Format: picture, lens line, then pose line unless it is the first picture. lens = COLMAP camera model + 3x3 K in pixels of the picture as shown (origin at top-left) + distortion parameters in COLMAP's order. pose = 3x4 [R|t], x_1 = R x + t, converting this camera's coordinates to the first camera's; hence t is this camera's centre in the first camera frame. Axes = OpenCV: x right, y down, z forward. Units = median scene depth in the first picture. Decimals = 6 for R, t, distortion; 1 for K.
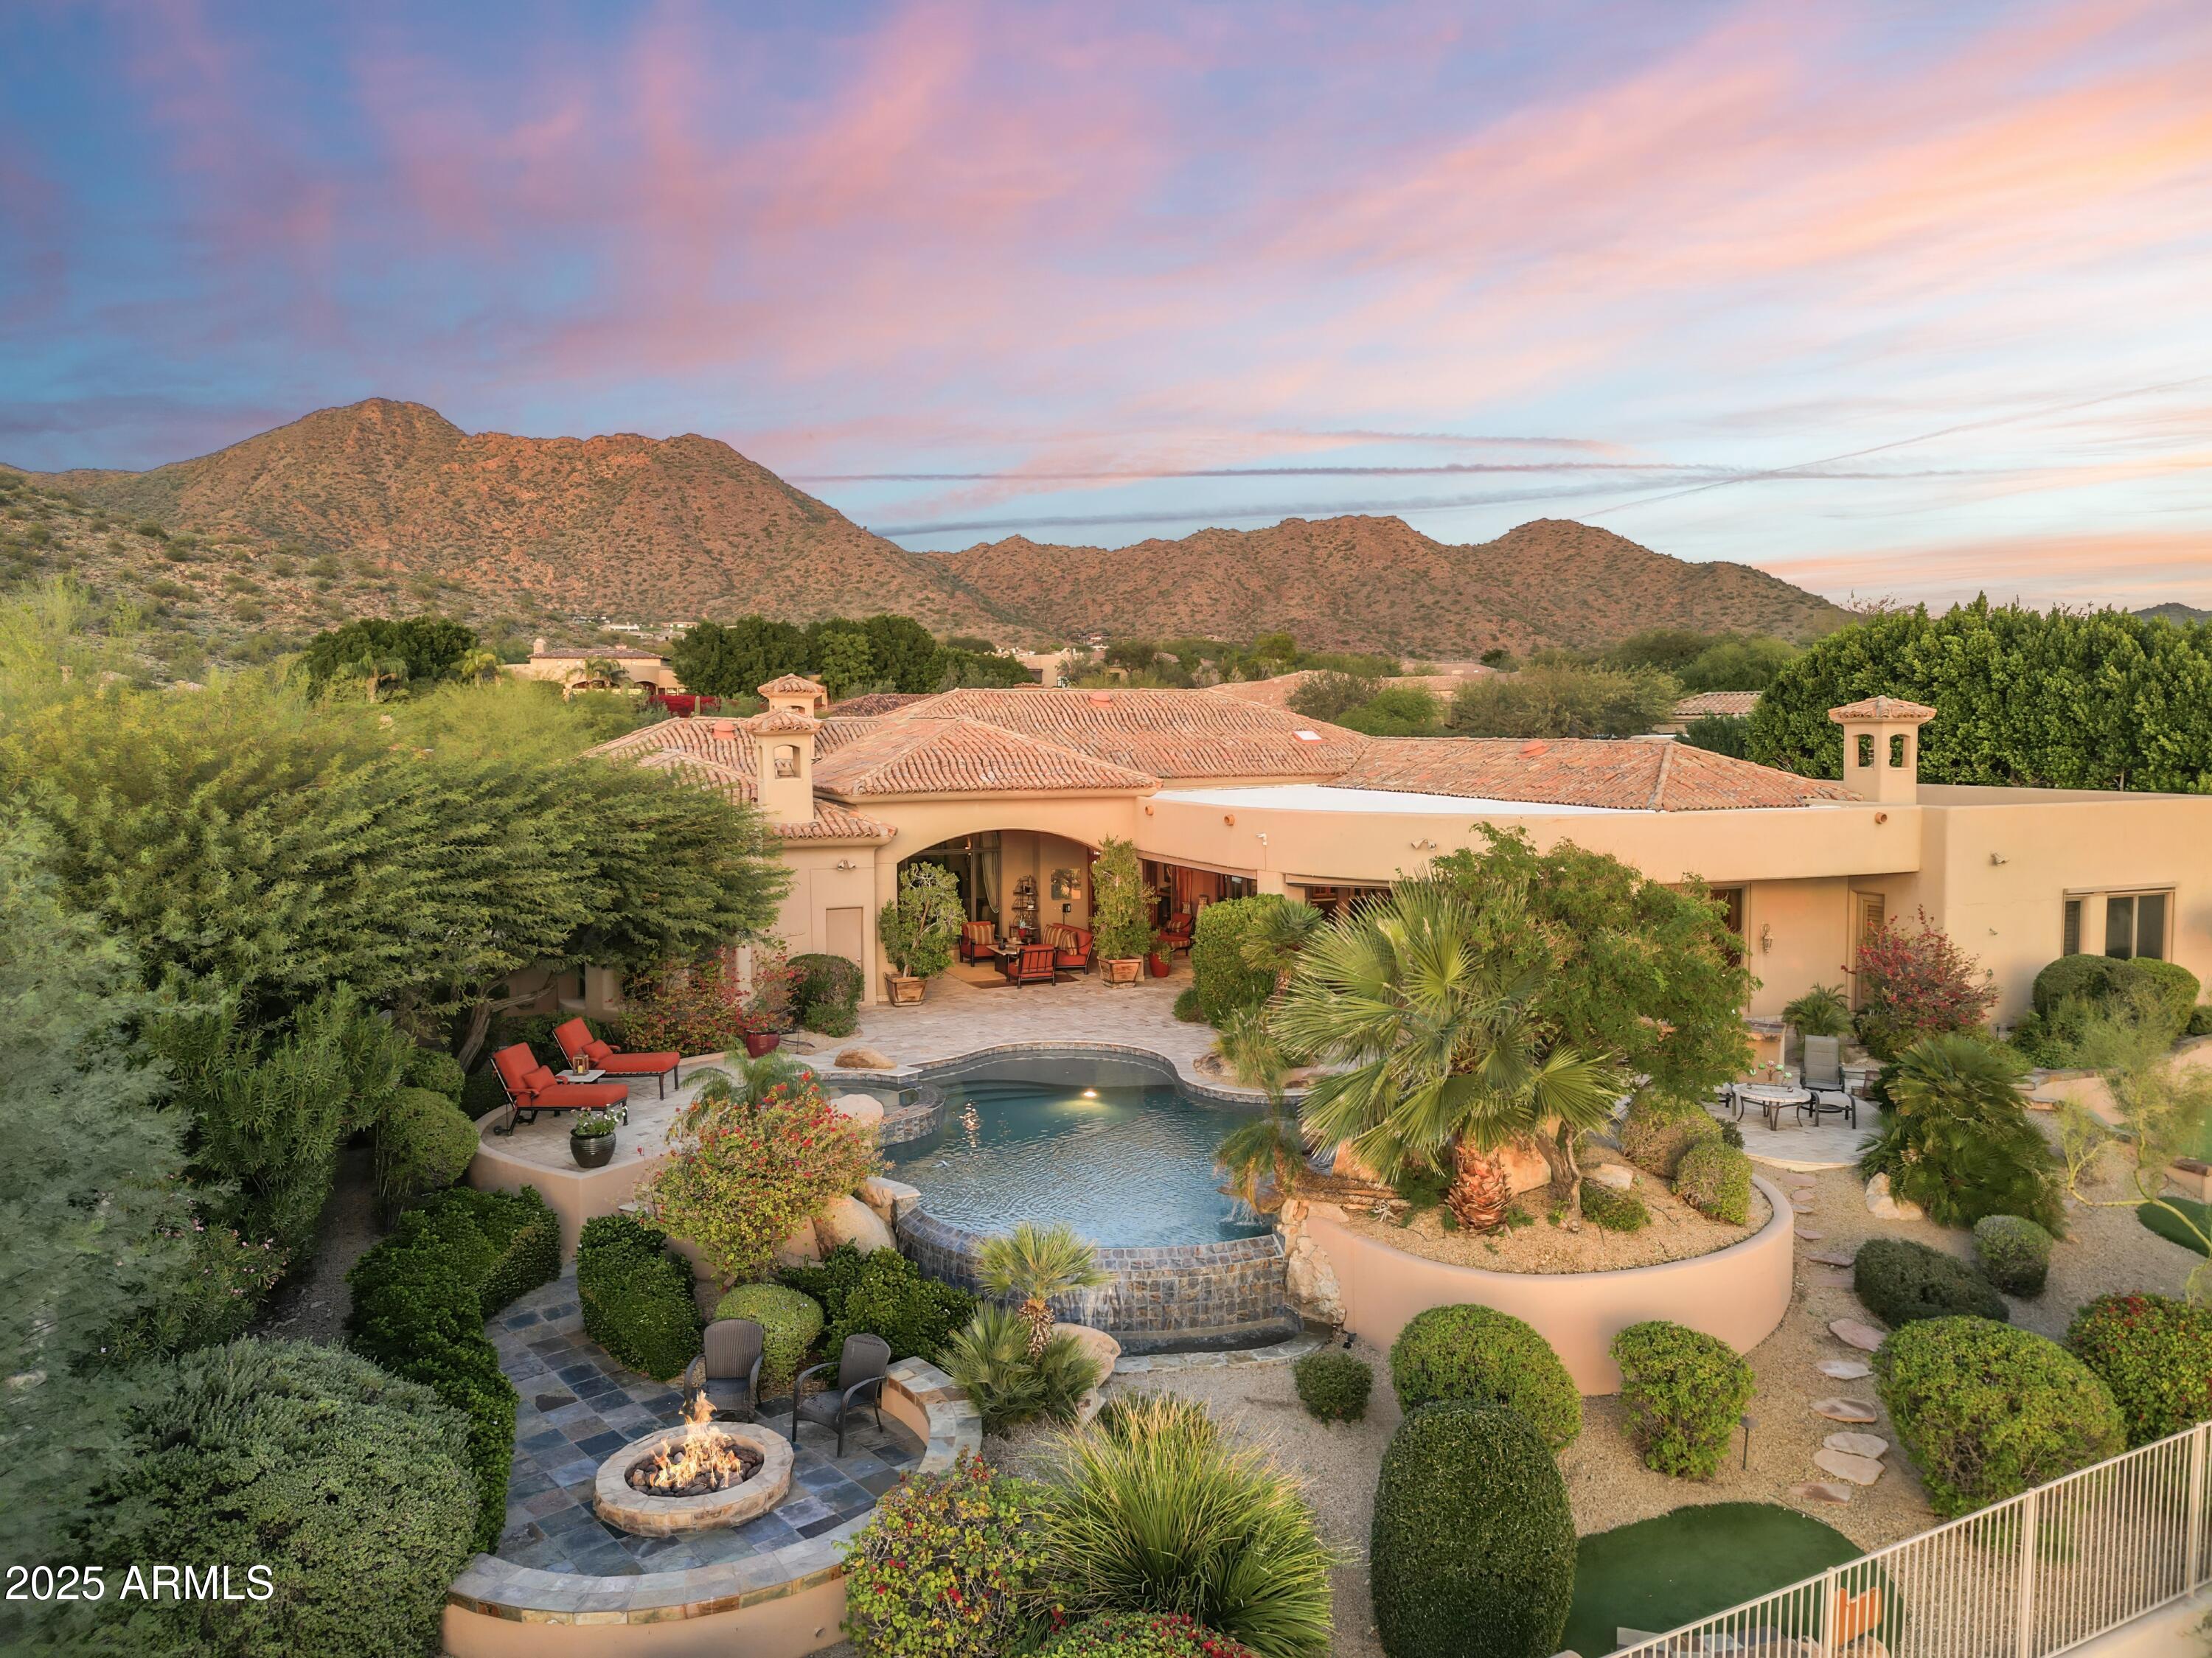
lens RADIAL K [[1551.8, 0, 1104.9], [0, 1551.8, 831.5], [0, 0, 1]] dist [0.062946, -0.059034]
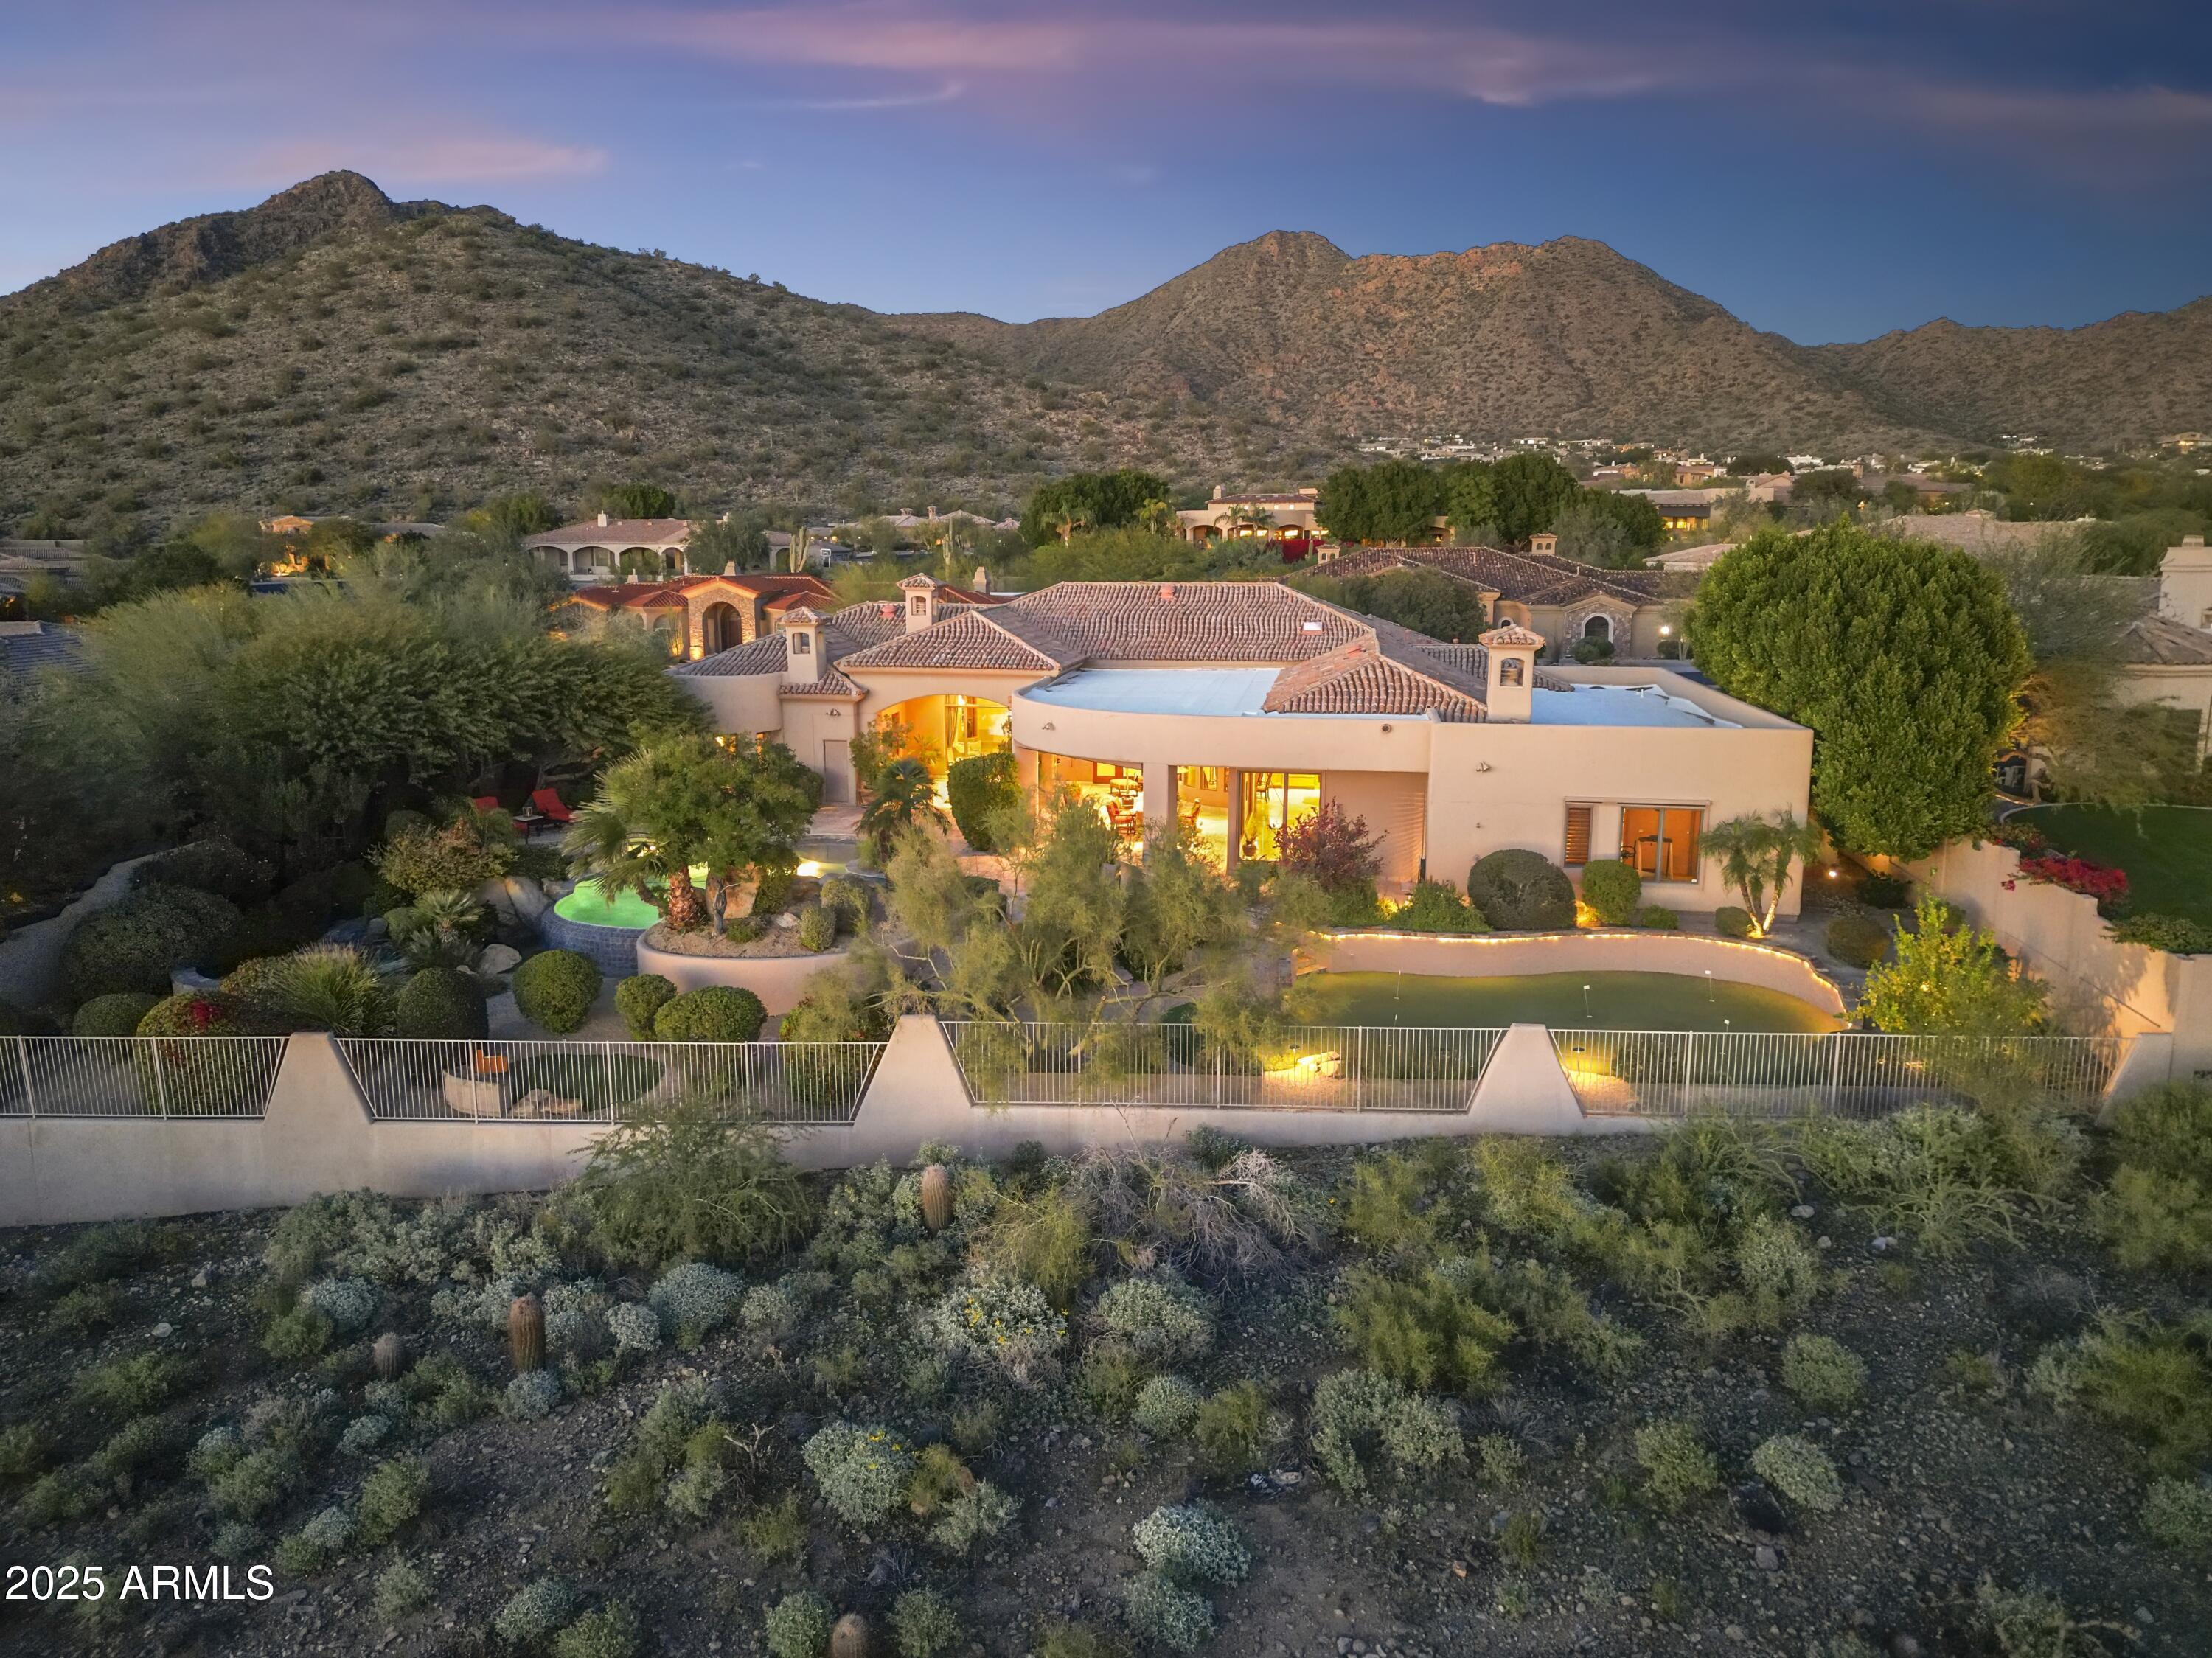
lens RADIAL K [[1551.8, 0, 1102.8], [0, 1551.8, 837.7], [0, 0, 1]] dist [0.062946, -0.059034]
pose [[0.856563, 0.103141, -0.505631, 1.104855], [-0.042211, 0.990543, 0.130548, -0.088304], [0.514314, -0.090480, 0.852816, -0.235559]]
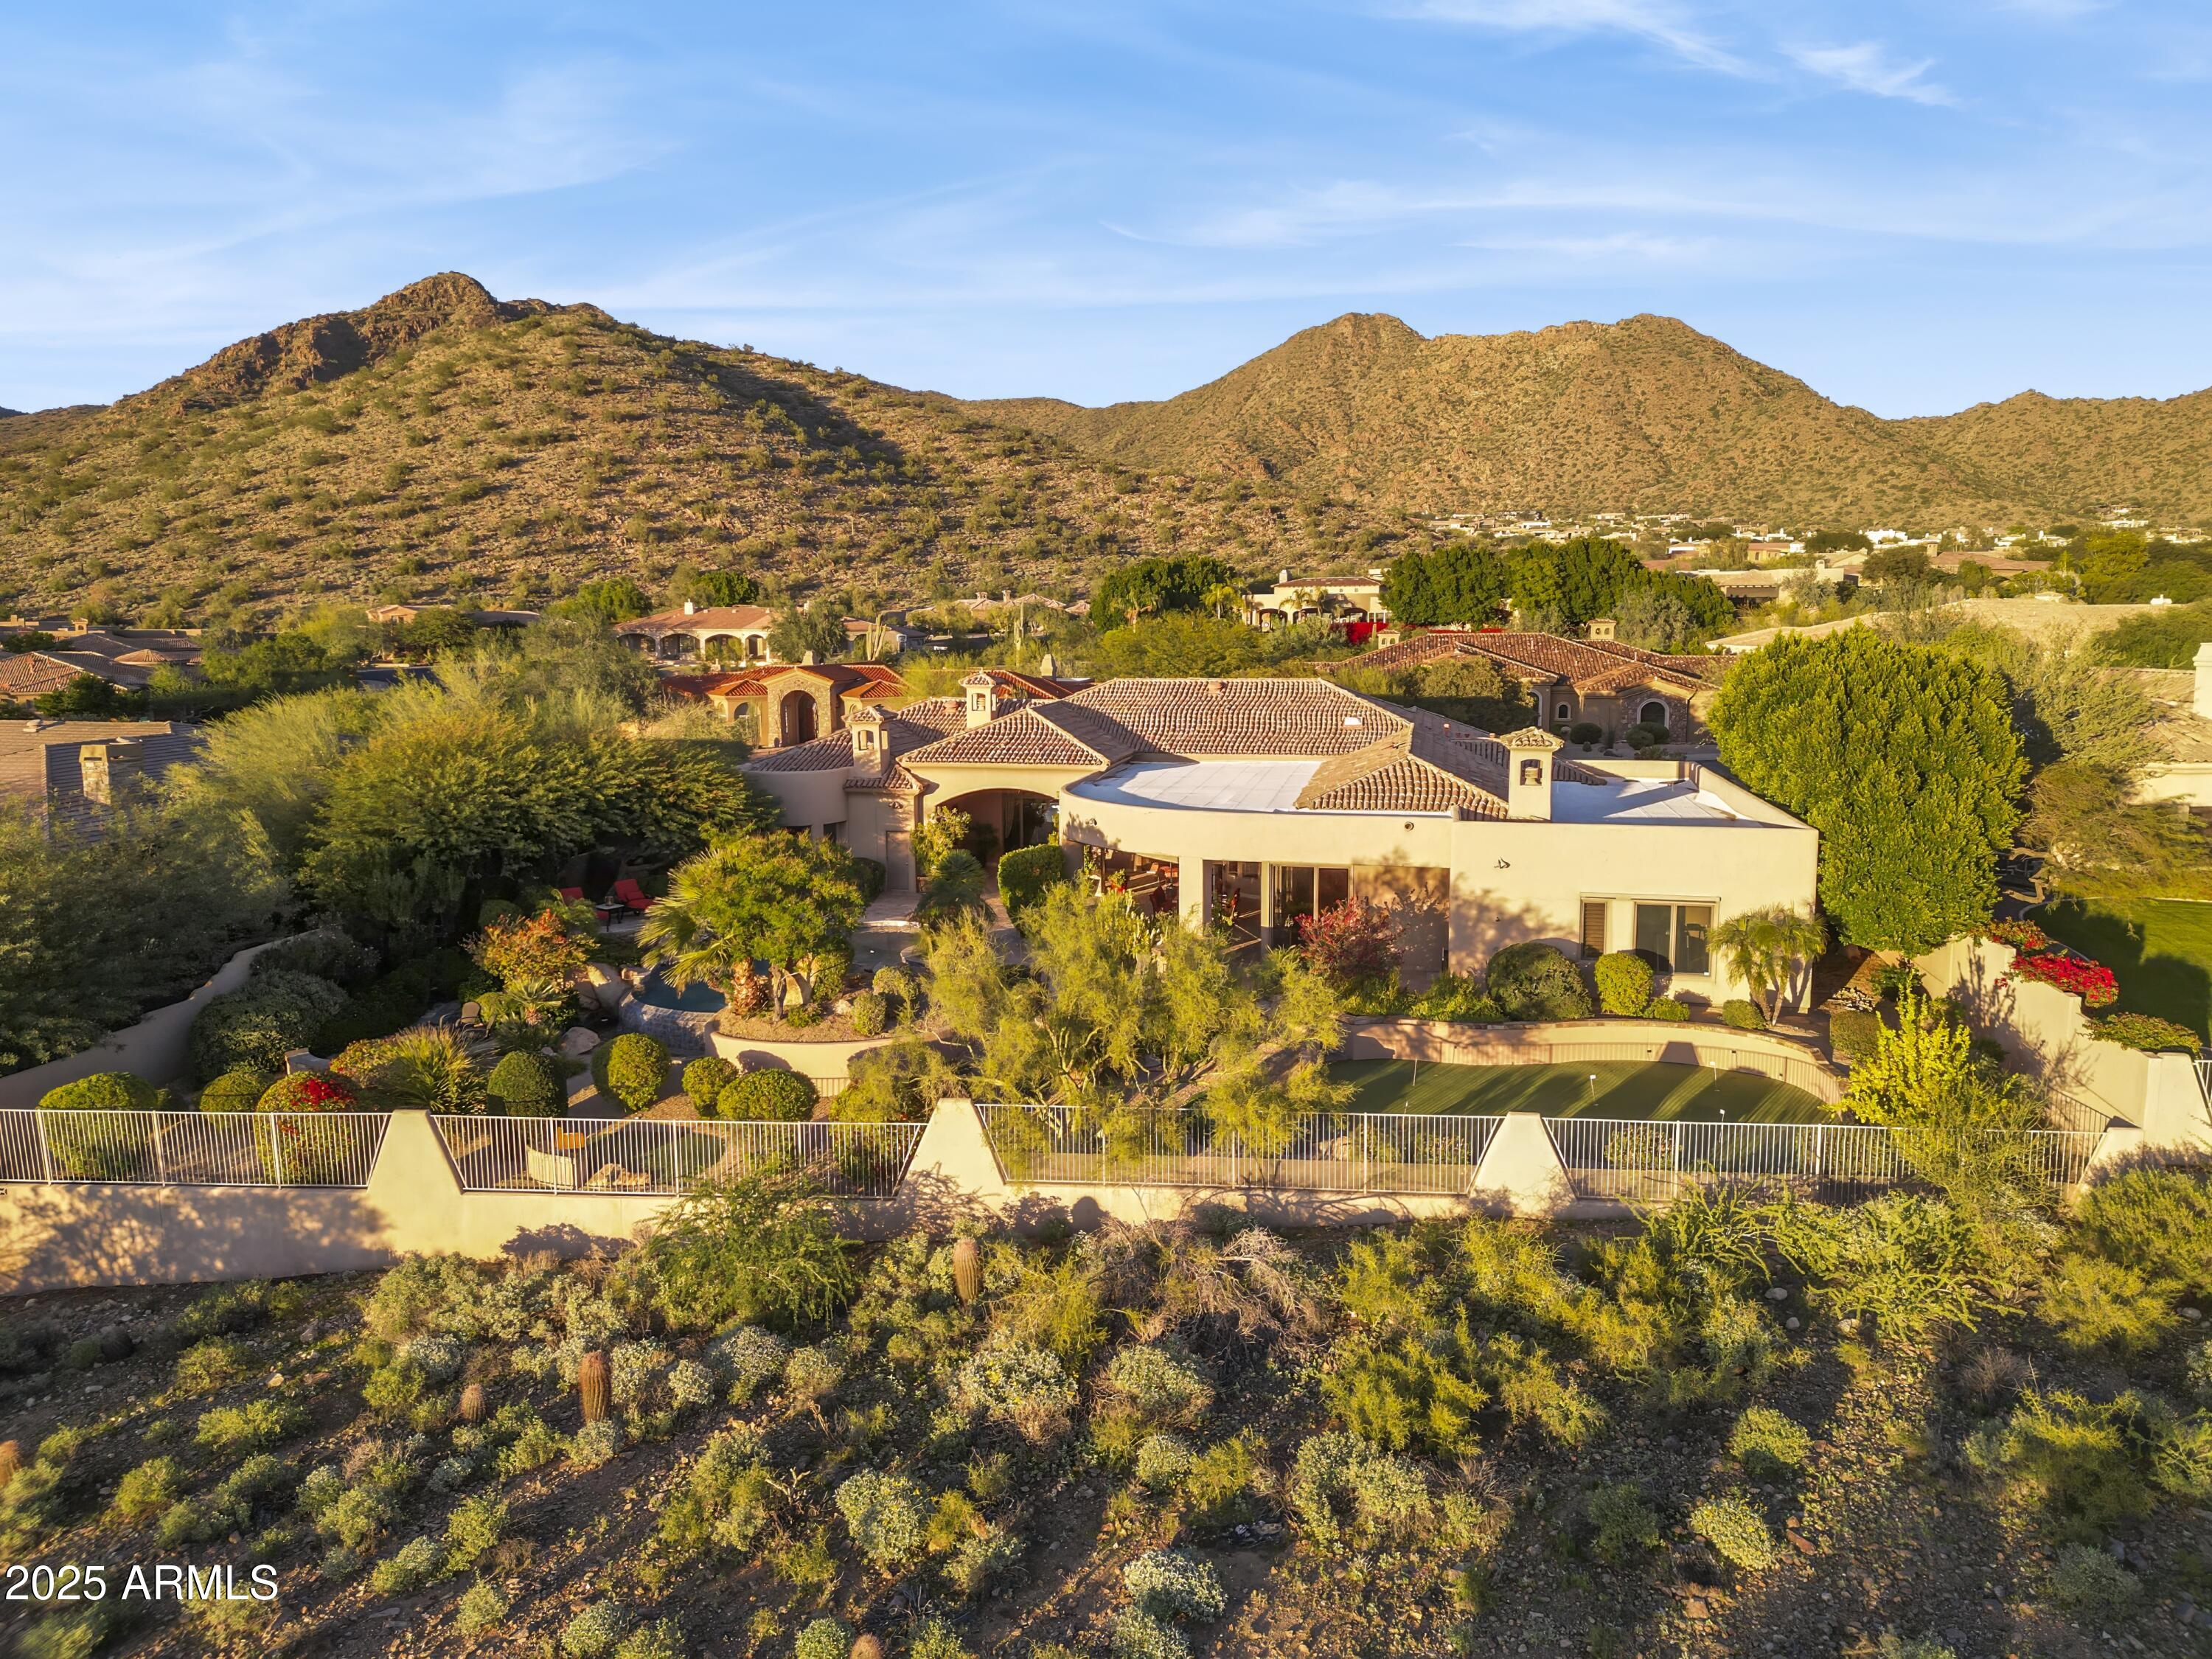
lens RADIAL K [[1553.2, 0, 1102.7], [0, 1553.2, 833.1], [0, 0, 1]] dist [0.060474, -0.052475]
pose [[0.830444, 0.077863, -0.551634, 1.184903], [-0.038791, 0.995863, 0.082168, -0.119634], [0.555749, -0.046837, 0.830030, -0.294816]]
